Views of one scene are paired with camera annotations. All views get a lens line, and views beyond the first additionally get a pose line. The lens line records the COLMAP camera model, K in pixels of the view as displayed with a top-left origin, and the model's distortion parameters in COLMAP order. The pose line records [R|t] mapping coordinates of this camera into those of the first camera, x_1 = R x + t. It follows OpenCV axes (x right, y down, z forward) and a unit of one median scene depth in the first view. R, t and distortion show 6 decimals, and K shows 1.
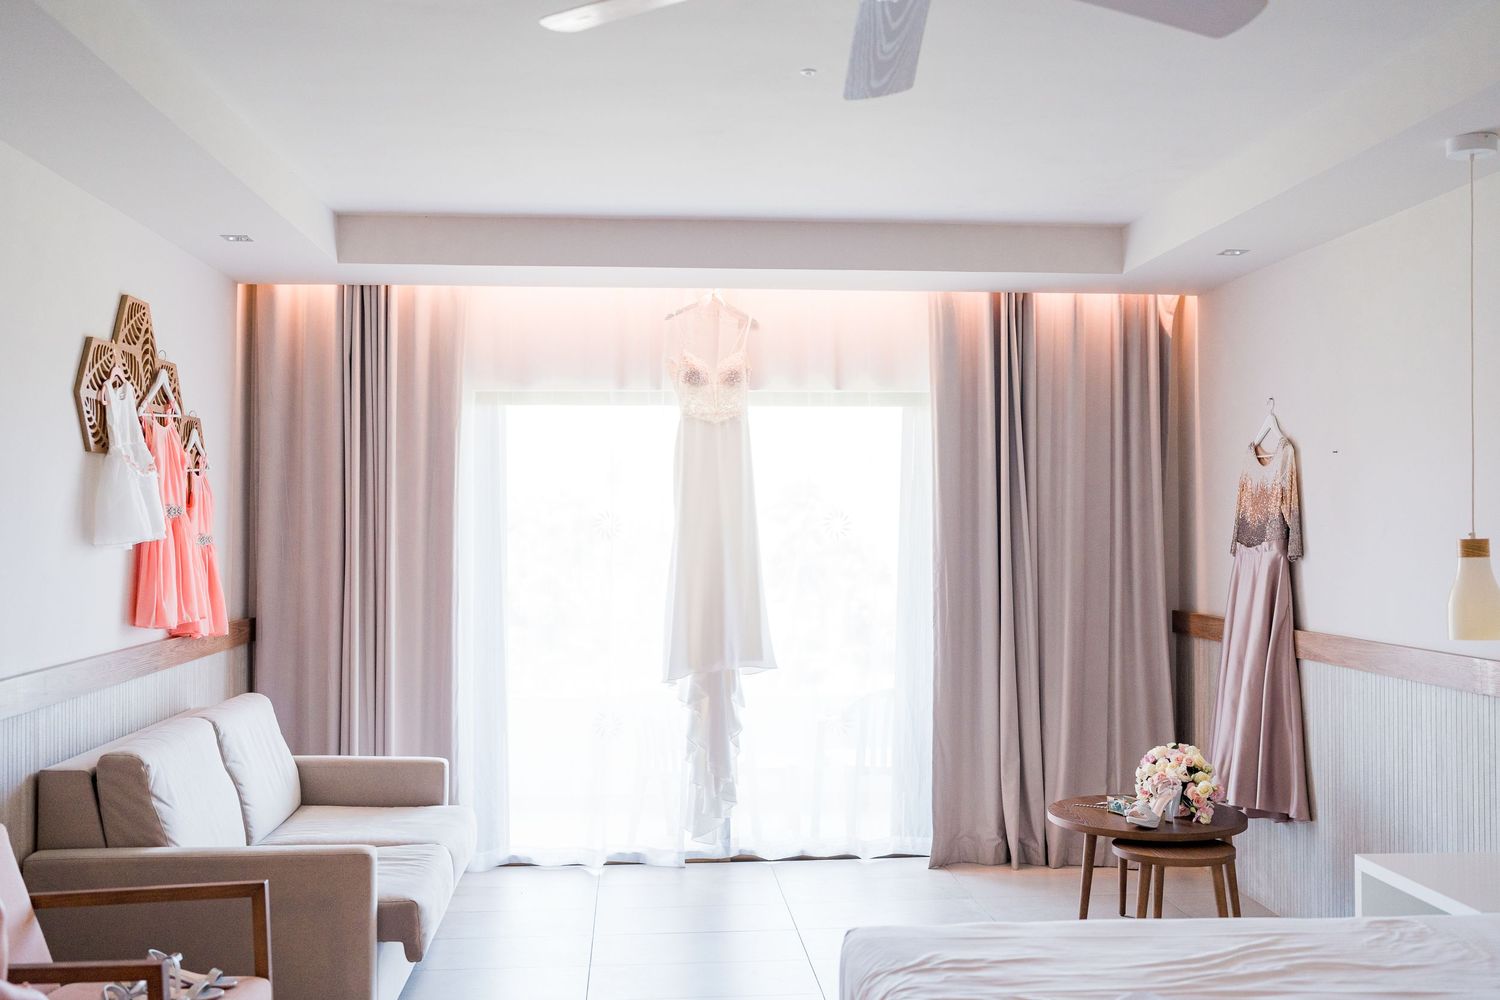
lens RADIAL K [[1543.1, 0, 749.9], [0, 1543.1, 499.6], [0, 0, 1]] dist [0.030657, 0.000000]
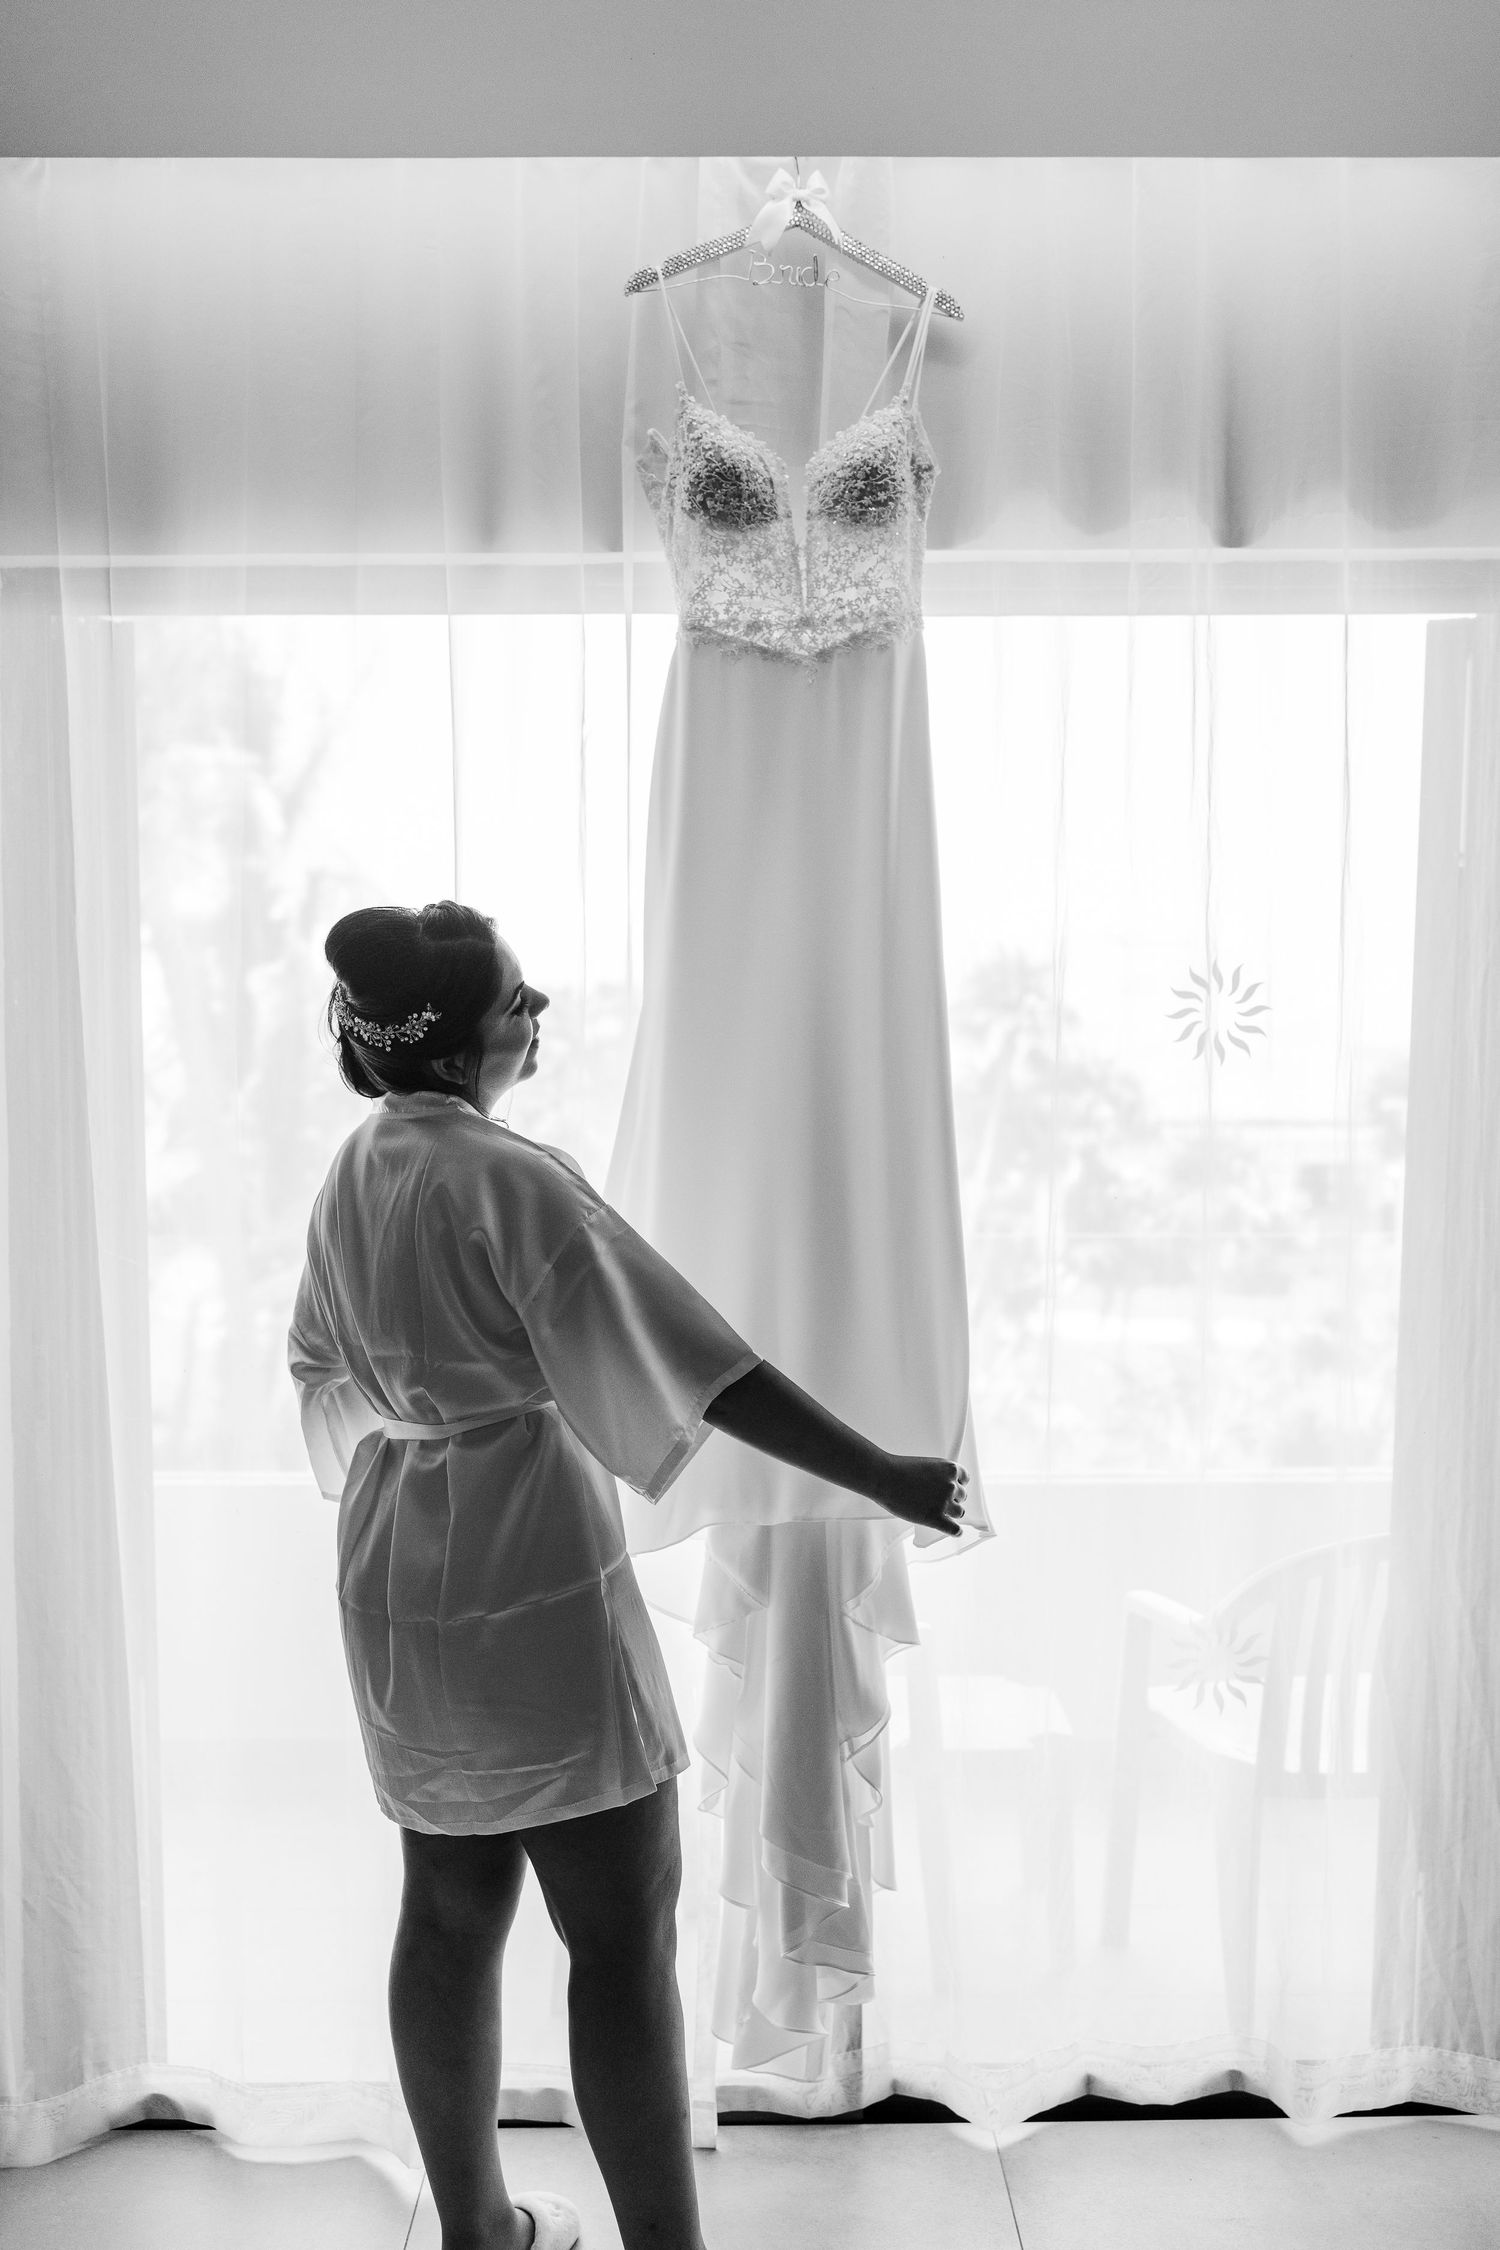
lens RADIAL K [[2314.7, 0, 755.9], [0, 2314.7, 1126.1], [0, 0, 1]] dist [0.030657, 0.000000]
pose [[0.997258, 0.002754, -0.073953, 0.000115], [0.005167, 0.994277, 0.106706, -0.011171], [0.073824, -0.106795, 0.991537, 0.566518]]
